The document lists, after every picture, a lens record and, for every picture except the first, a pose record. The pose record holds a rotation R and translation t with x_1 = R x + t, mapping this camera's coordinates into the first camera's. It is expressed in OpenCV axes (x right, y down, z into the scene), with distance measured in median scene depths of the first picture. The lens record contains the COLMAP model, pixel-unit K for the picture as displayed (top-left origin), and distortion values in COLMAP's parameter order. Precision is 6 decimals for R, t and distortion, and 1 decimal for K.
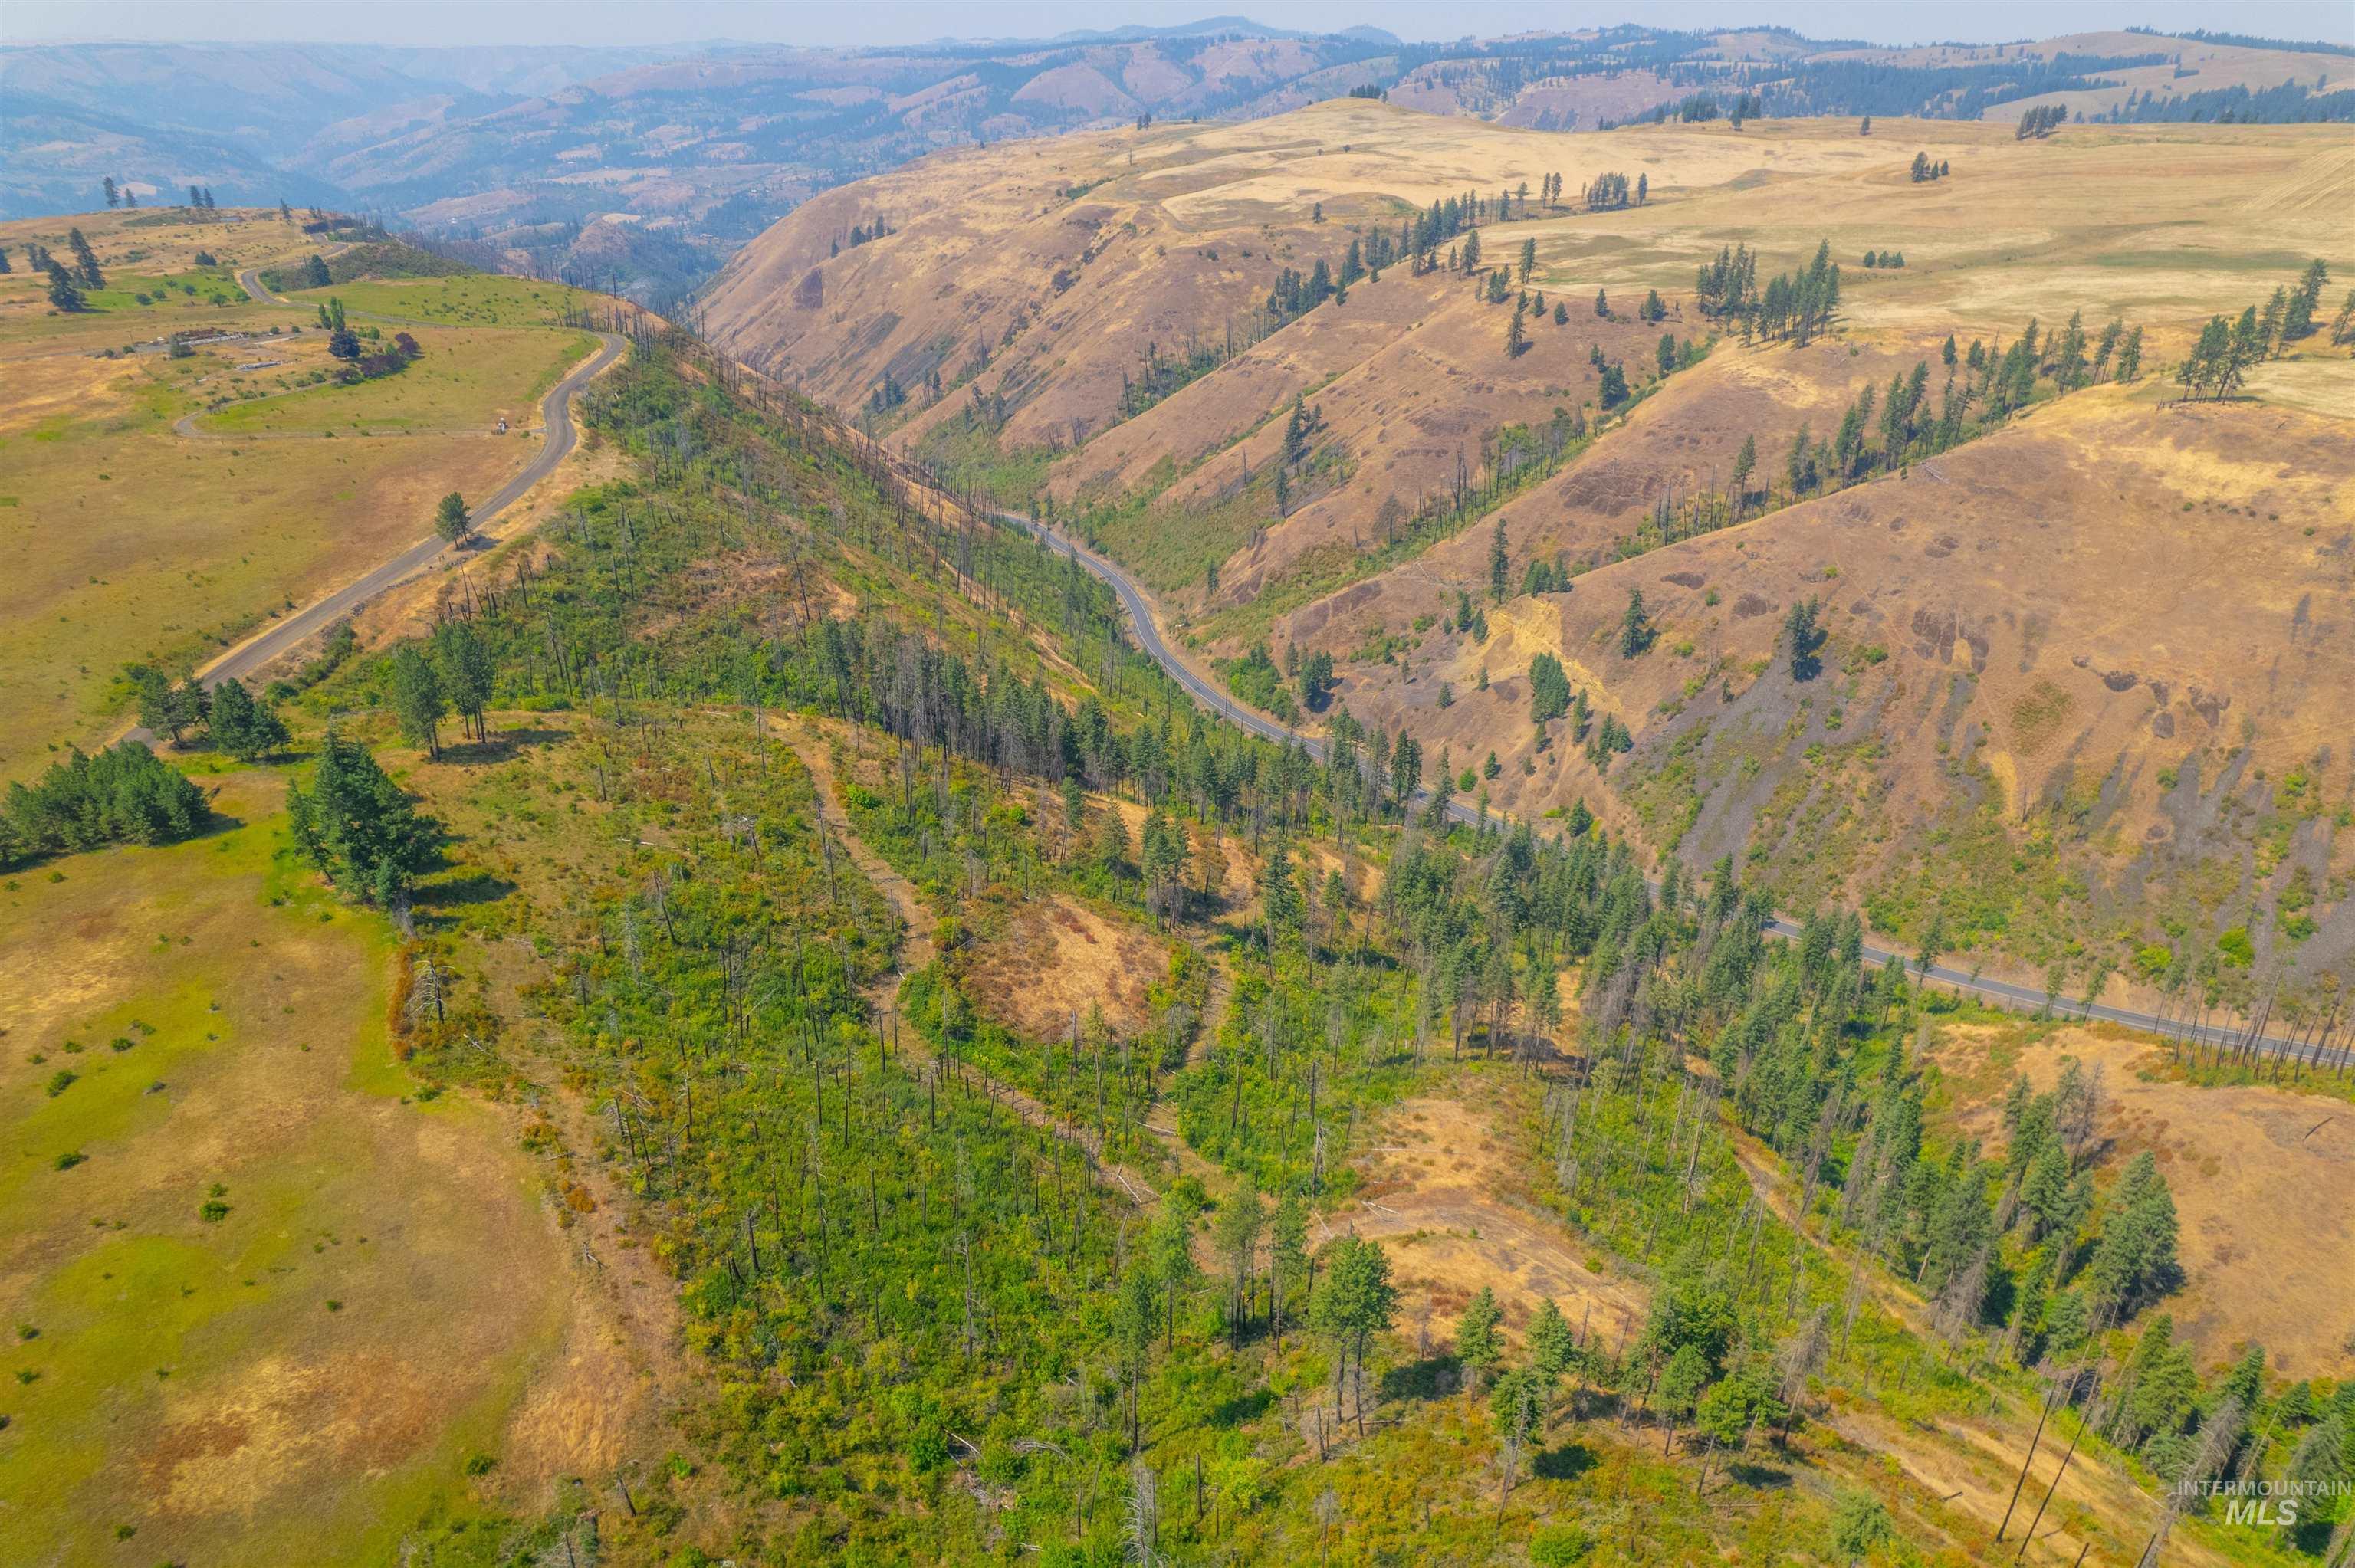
lens RADIAL K [[1509.7, 0, 1185.6], [0, 1509.7, 797.1], [0, 0, 1]] dist [-0.076380, 0.064453]
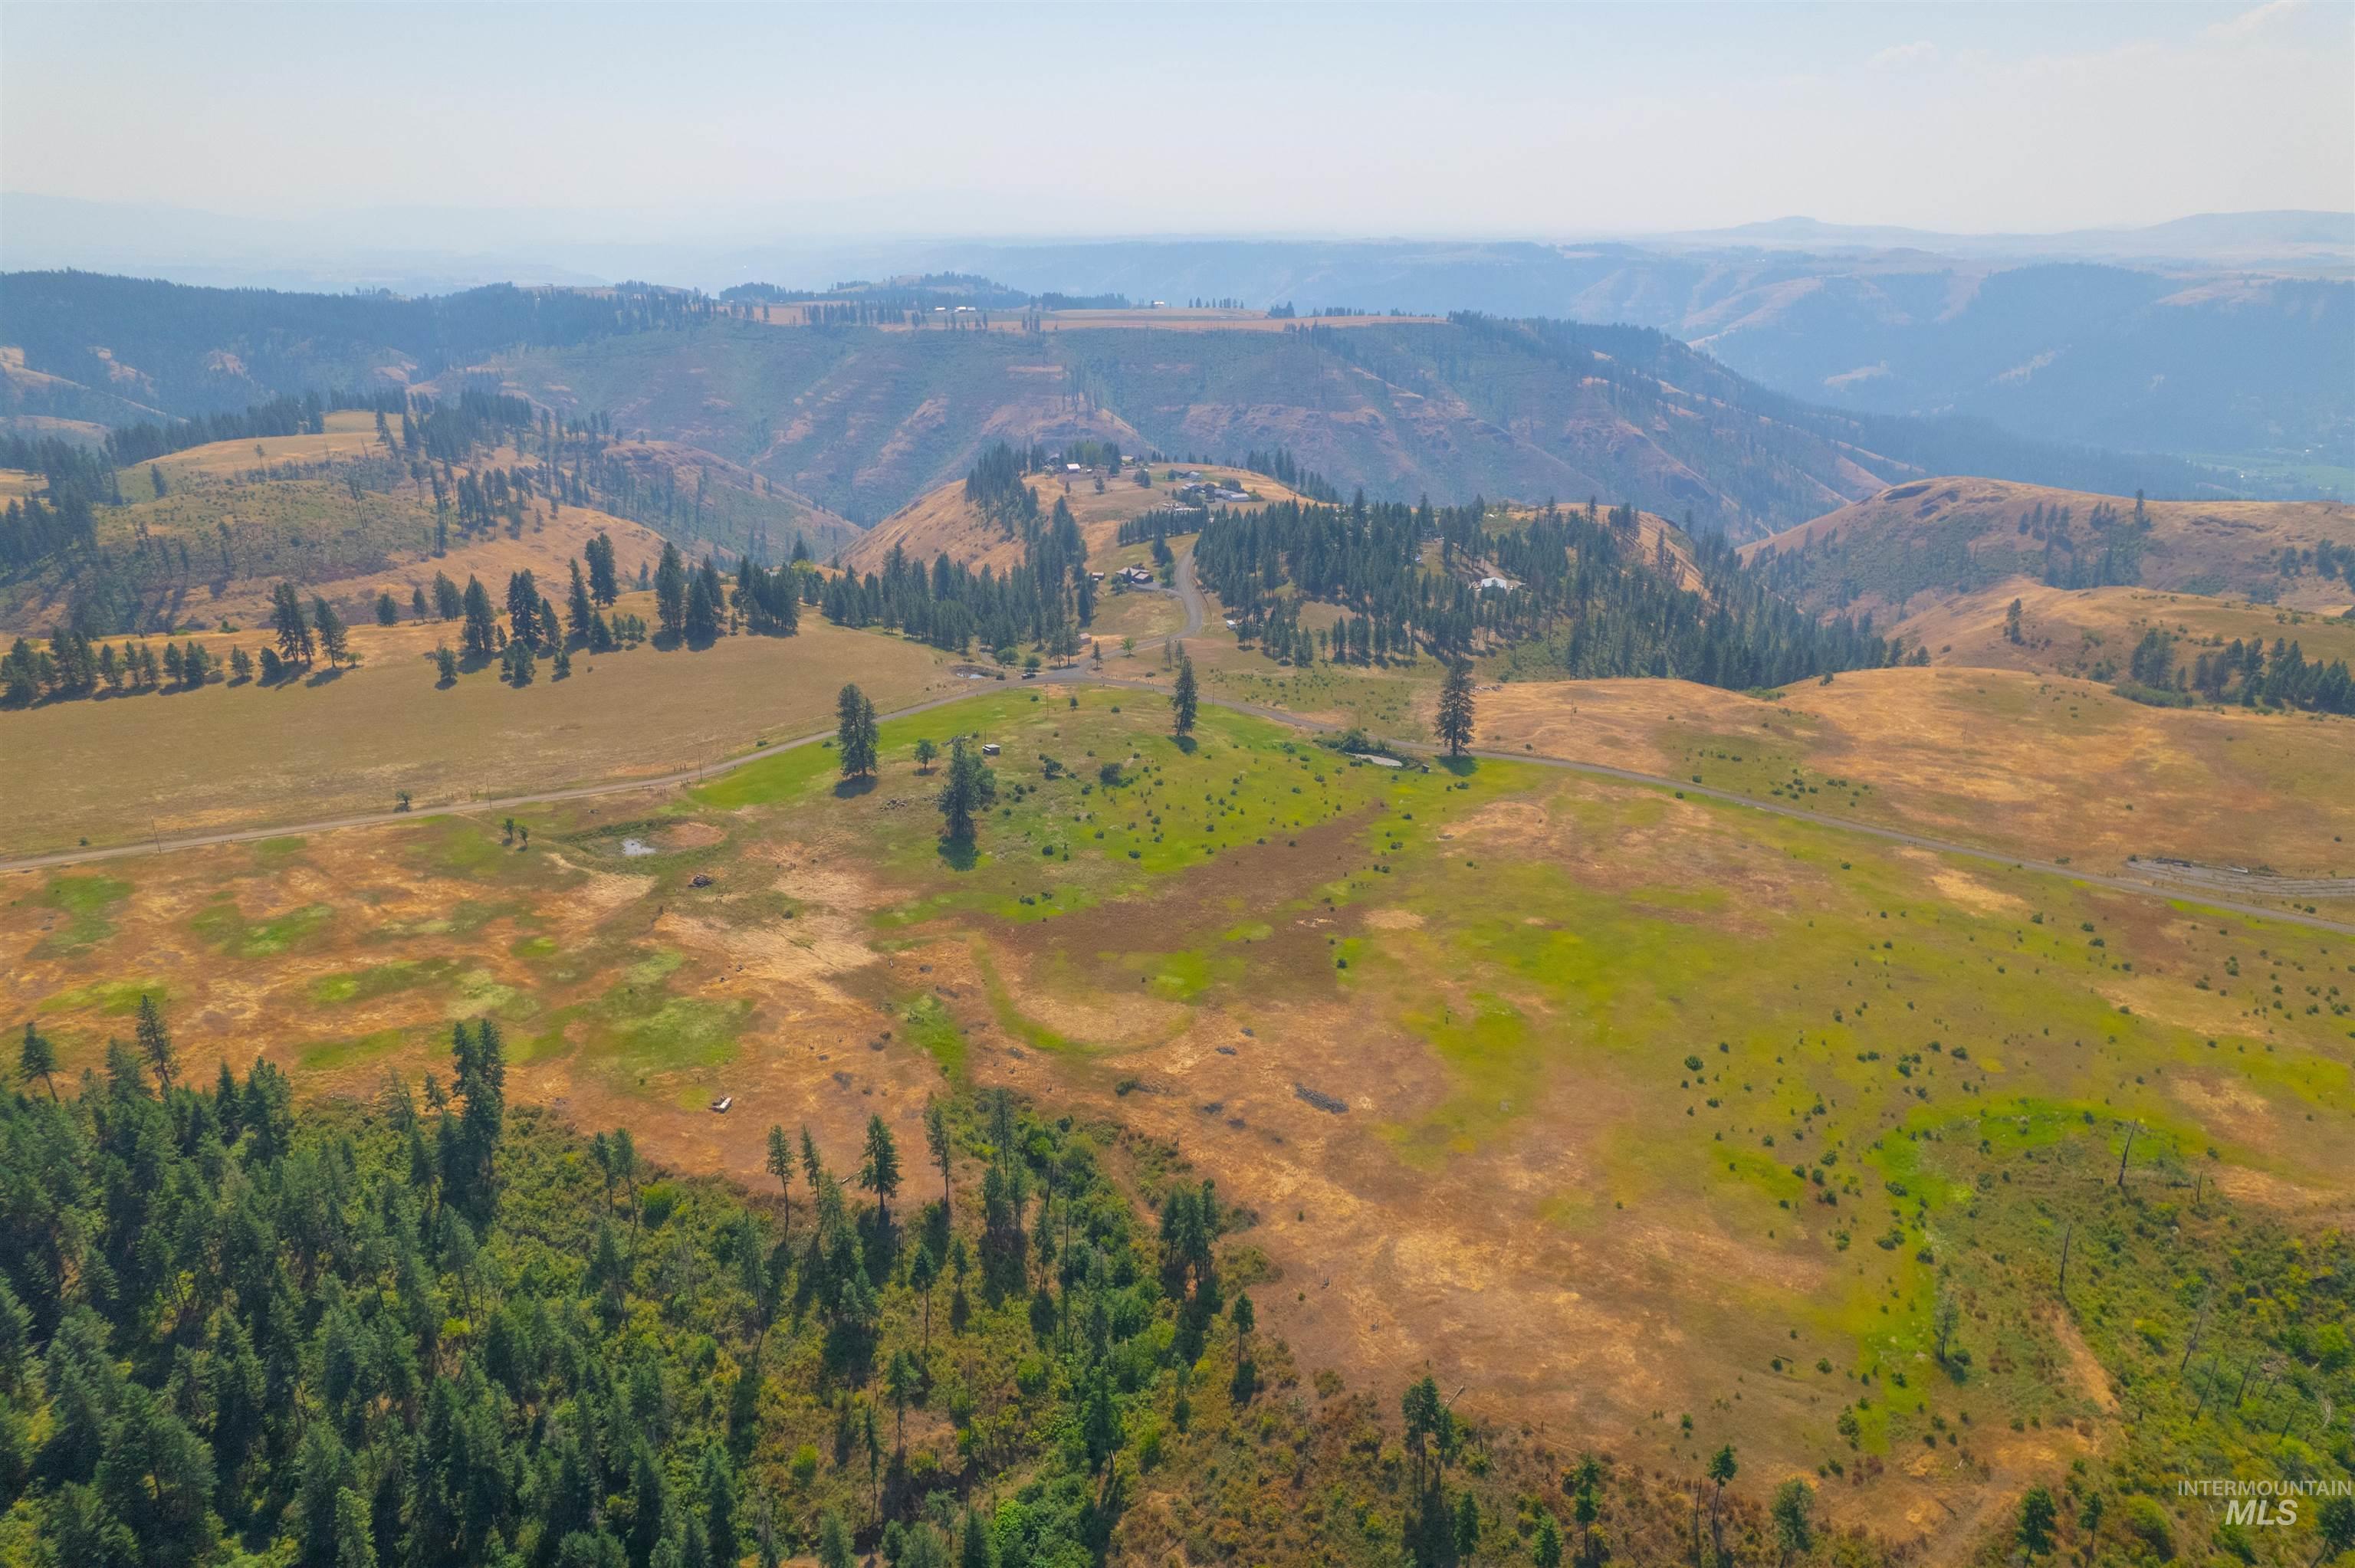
lens RADIAL K [[1509.7, 0, 1185.9], [0, 1509.7, 788.2], [0, 0, 1]] dist [-0.076380, 0.064453]
pose [[-0.485377, 0.303505, -0.819935, 0.362122], [-0.400876, 0.756170, 0.517209, -0.090958], [0.776986, 0.579734, -0.245360, 0.009922]]
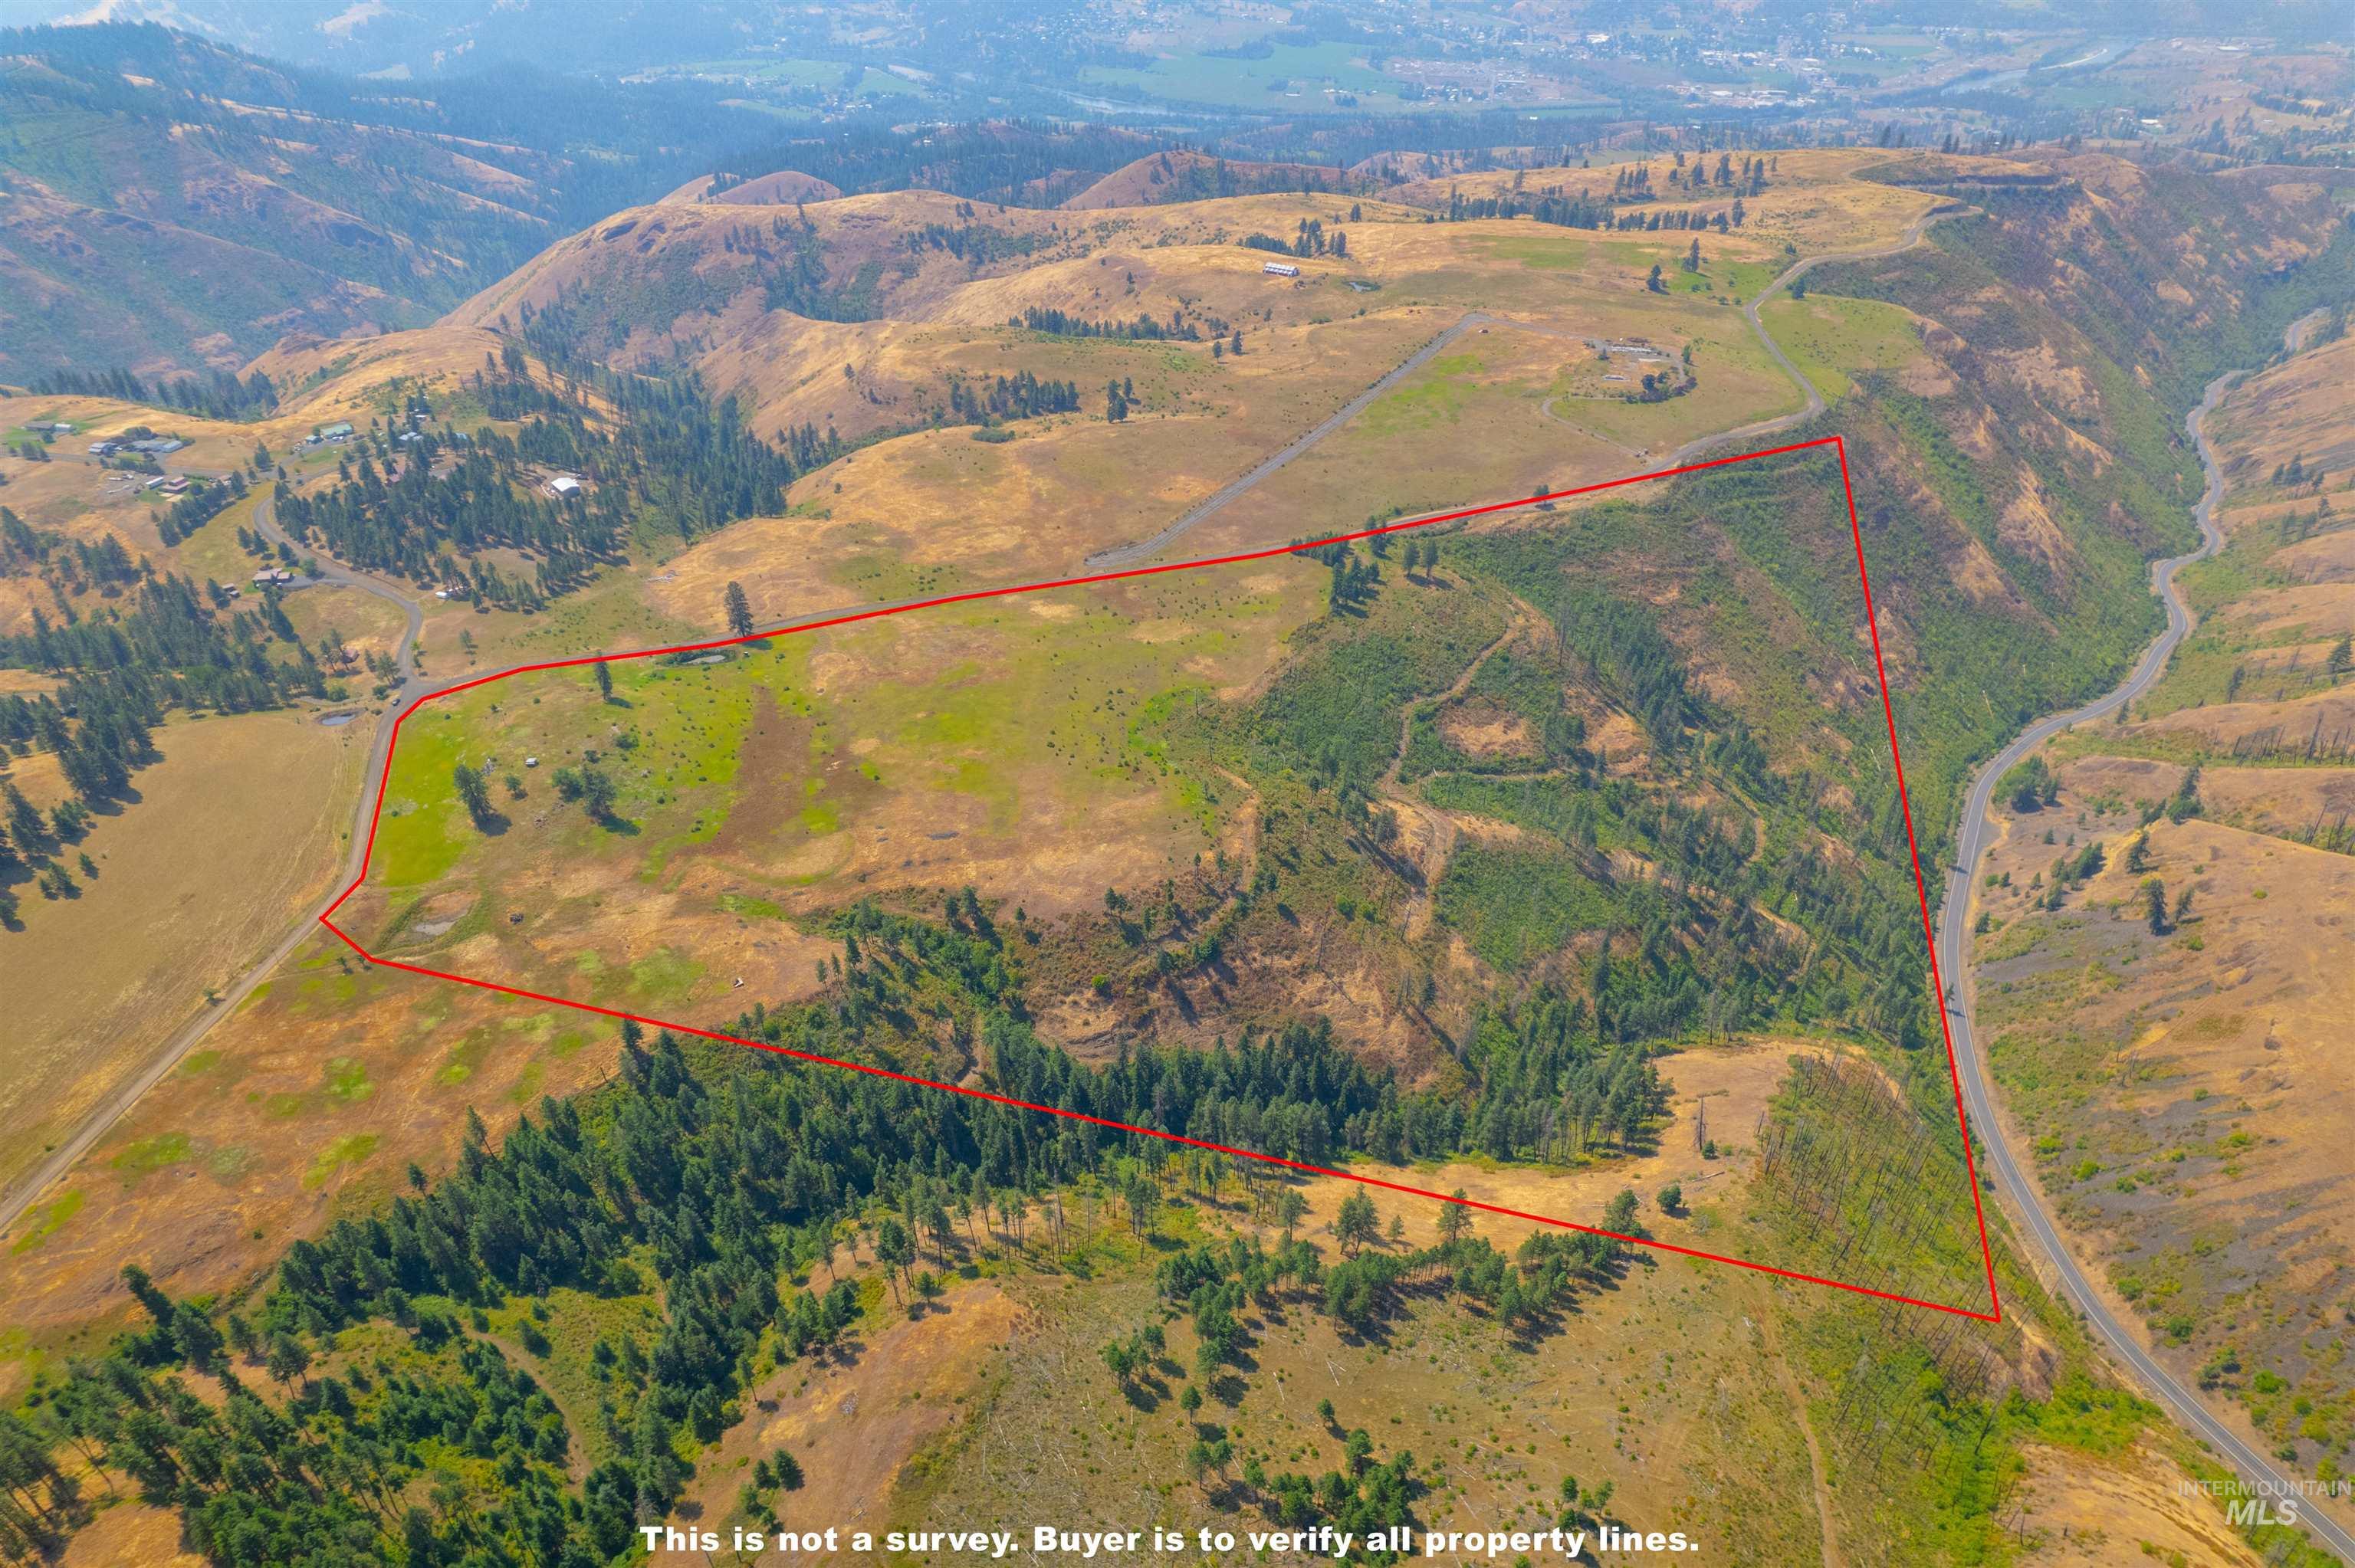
lens RADIAL K [[1509.7, 0, 1180.5], [0, 1509.7, 795.8], [0, 0, 1]] dist [-0.076380, 0.064453]
pose [[0.394948, 0.523539, -0.754933, 0.772508], [-0.410133, 0.835783, 0.365044, -0.238880], [0.822075, 0.165449, 0.544812, -0.413340]]
